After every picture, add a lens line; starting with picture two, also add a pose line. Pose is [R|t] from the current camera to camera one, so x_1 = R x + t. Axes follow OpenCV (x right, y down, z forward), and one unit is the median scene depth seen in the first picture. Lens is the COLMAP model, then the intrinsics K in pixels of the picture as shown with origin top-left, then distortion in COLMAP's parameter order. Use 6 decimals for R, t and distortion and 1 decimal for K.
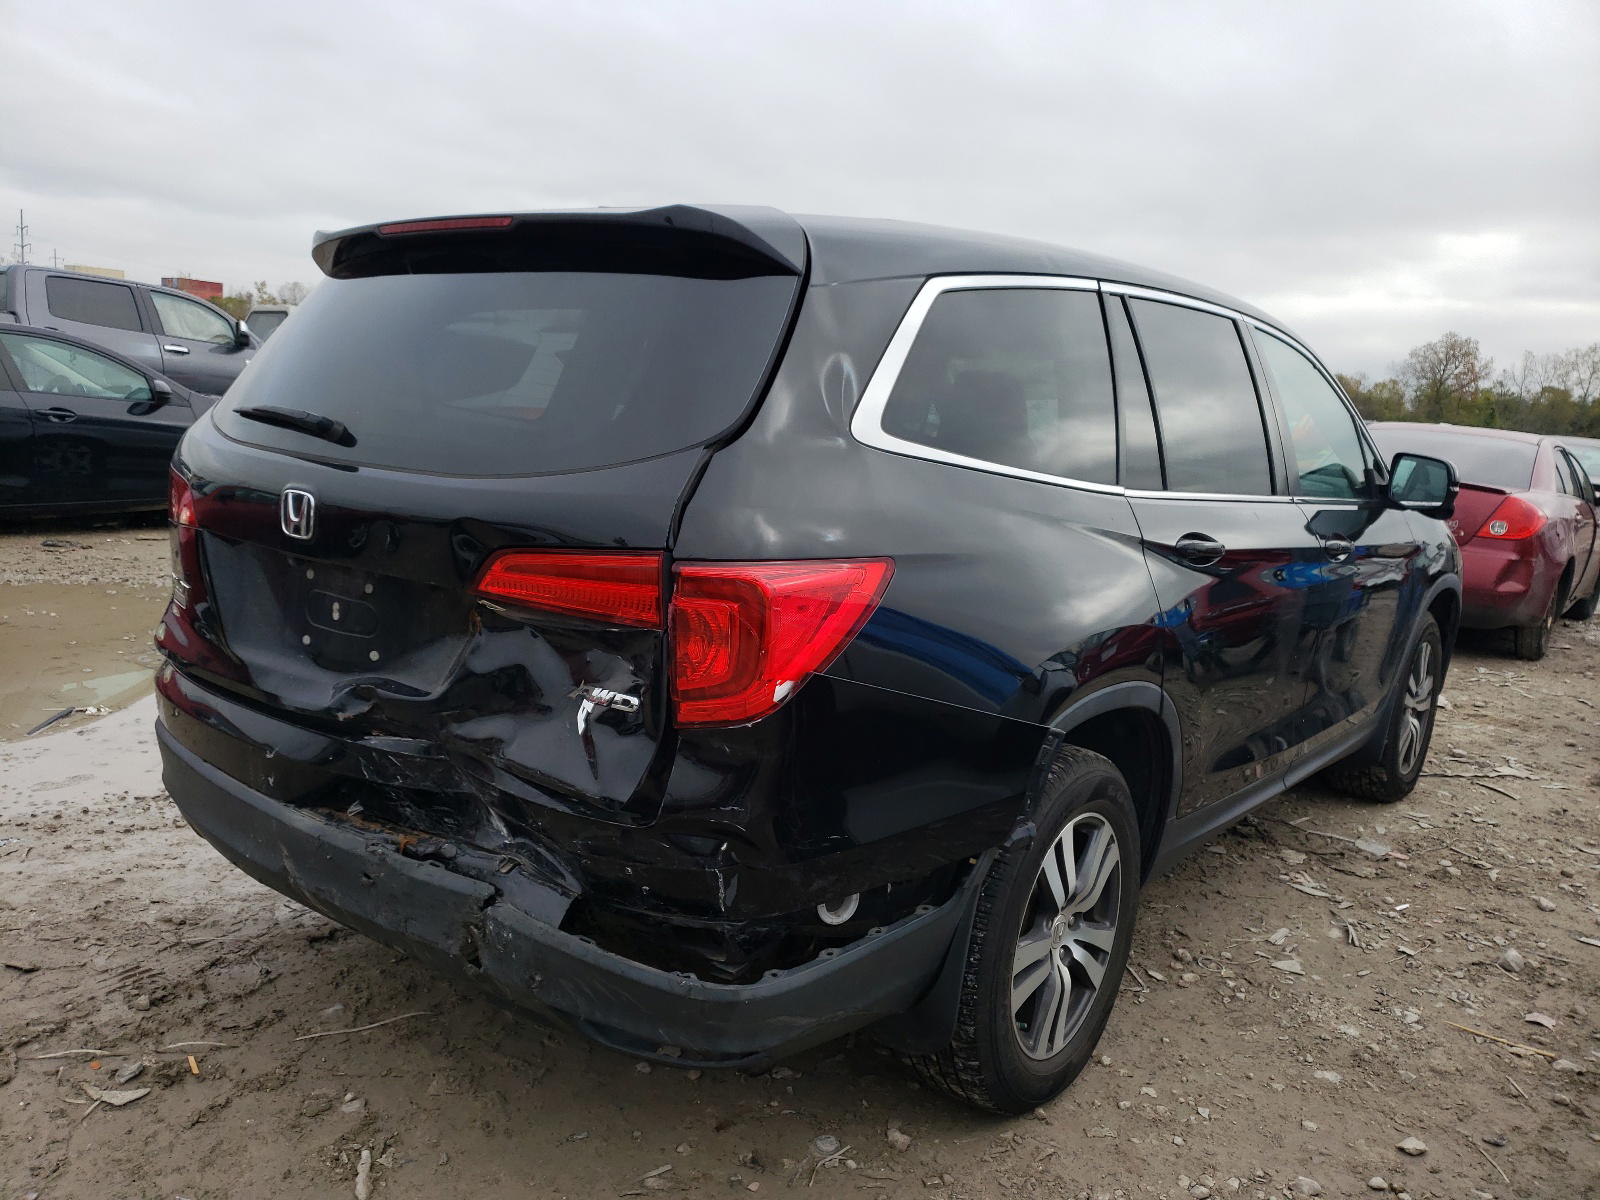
lens RADIAL K [[1216.9, 0, 802.8], [0, 1216.9, 592.3], [0, 0, 1]] dist [0.041578, 0.008589]
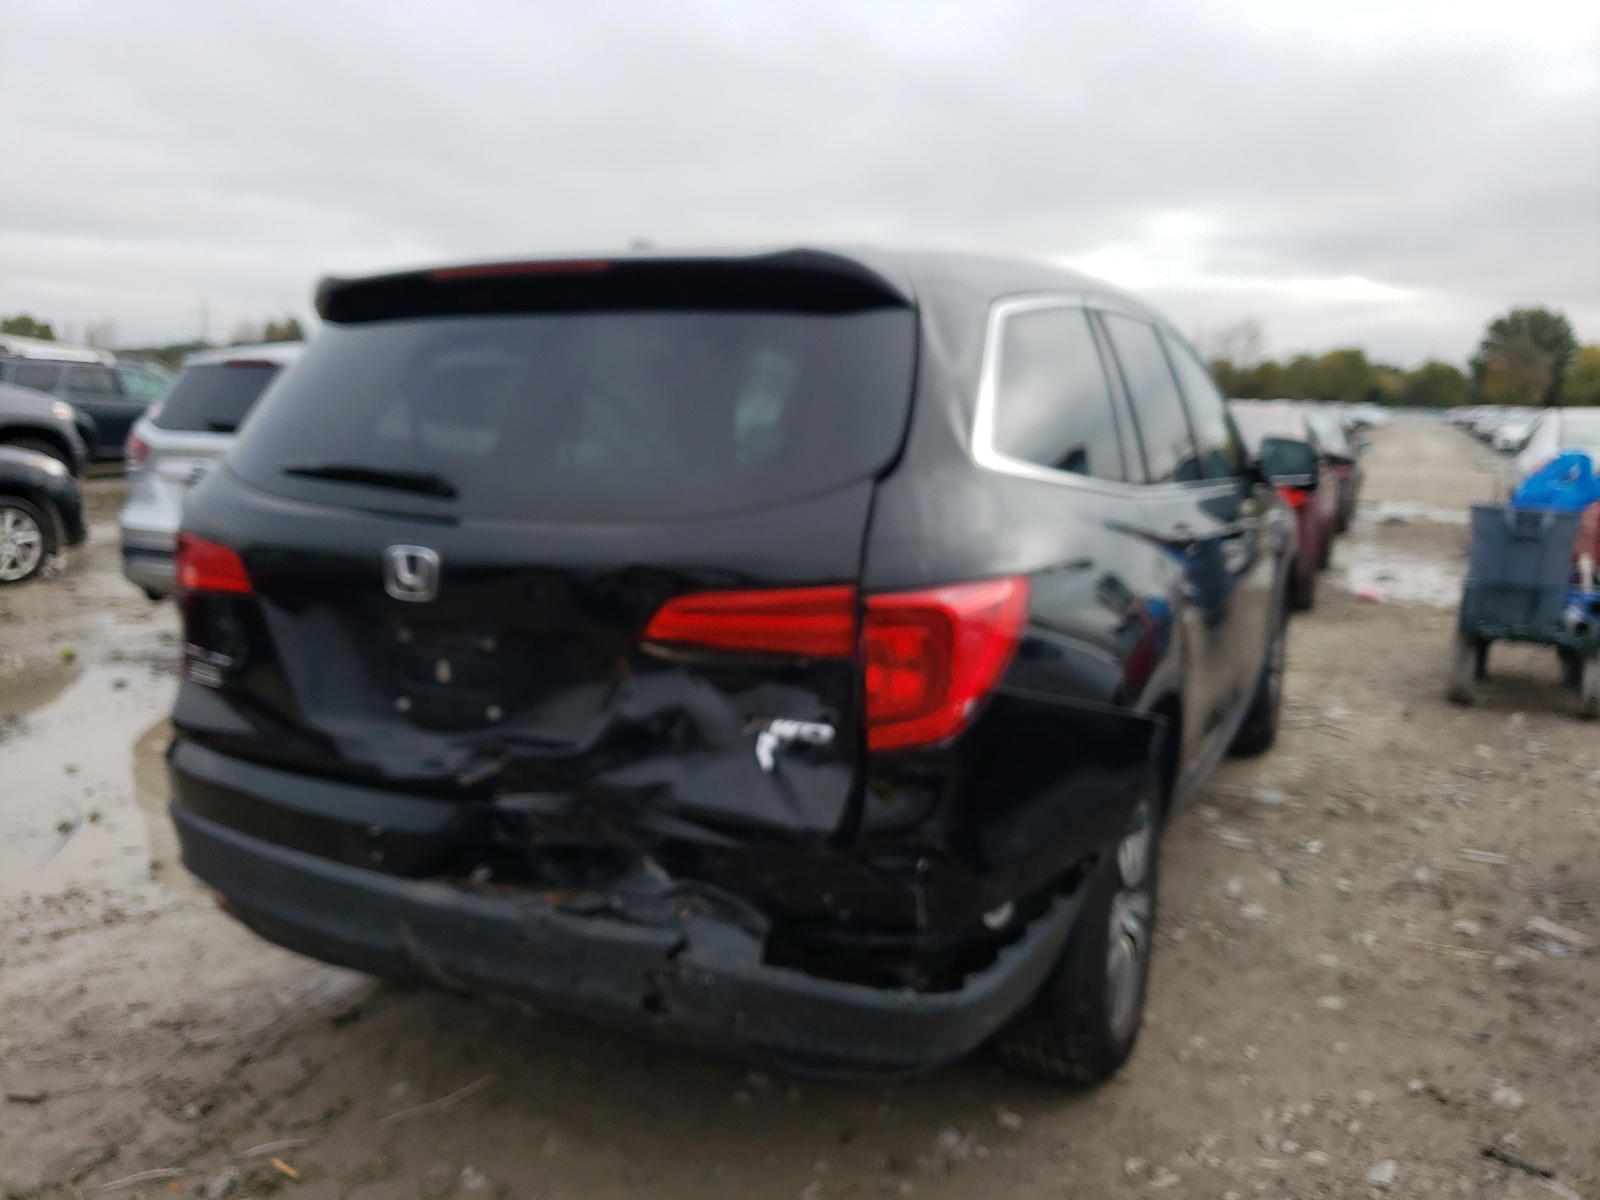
lens RADIAL K [[1216.9, 0, 787.8], [0, 1216.9, 609.6], [0, 0, 1]] dist [0.041578, 0.008589]
pose [[0.976029, -0.082753, 0.201292, -0.328903], [0.080647, 0.996568, 0.018655, -0.030757], [-0.202145, -0.001974, 0.979354, 0.010879]]
